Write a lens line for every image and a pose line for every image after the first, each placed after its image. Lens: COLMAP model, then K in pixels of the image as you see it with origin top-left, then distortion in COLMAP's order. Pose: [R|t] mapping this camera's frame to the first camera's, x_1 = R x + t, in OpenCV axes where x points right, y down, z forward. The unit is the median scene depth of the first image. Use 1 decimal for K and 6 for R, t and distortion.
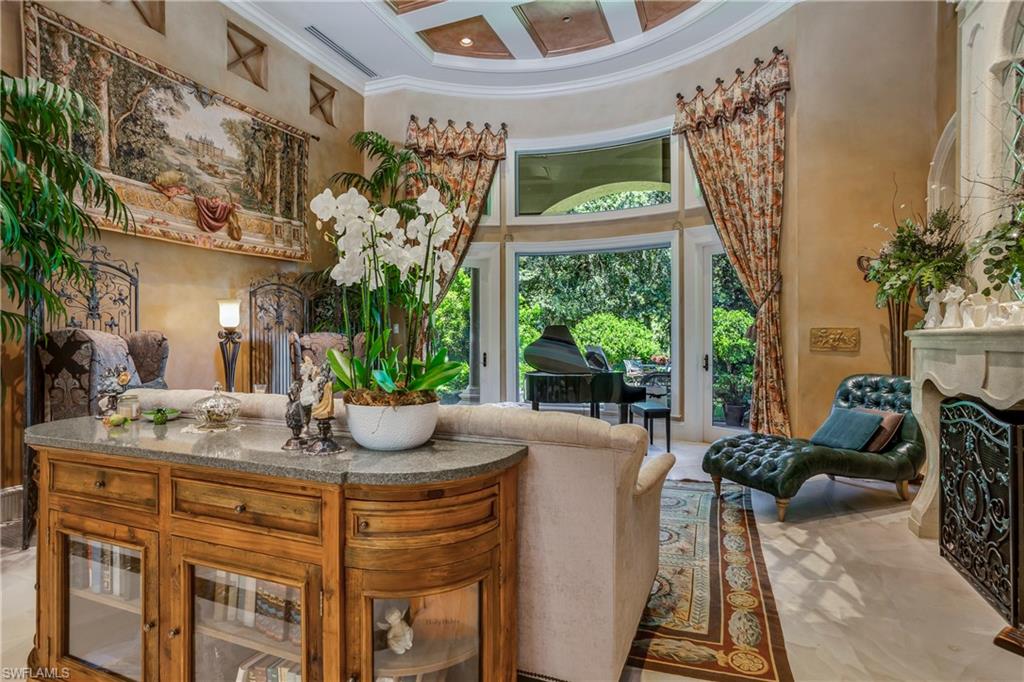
lens RADIAL K [[503.5, 0, 512.0], [0, 503.5, 341.0], [0, 0, 1]] dist [0.001212, 0.000250]
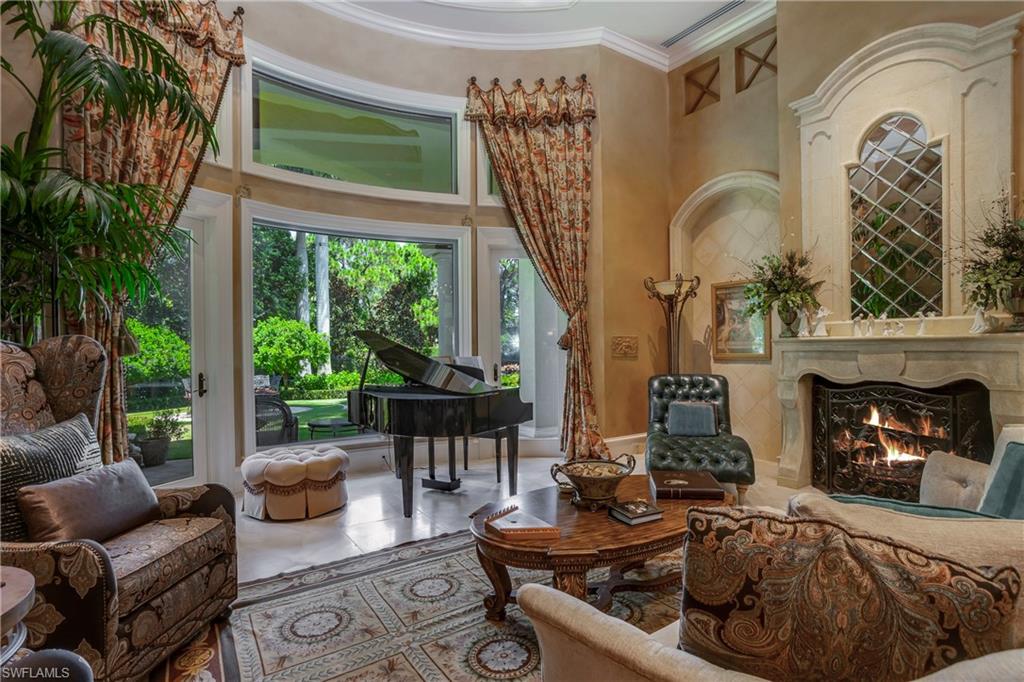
lens RADIAL K [[535.0, 0, 512.0], [0, 535.0, 341.0], [0, 0, 1]] dist [-0.001044, 0.000529]
pose [[0.591685, 0.001680, 0.806168, -0.453193], [0.016793, 0.999755, -0.014410, -0.002822], [-0.805994, 0.022064, 0.591512, 0.437641]]
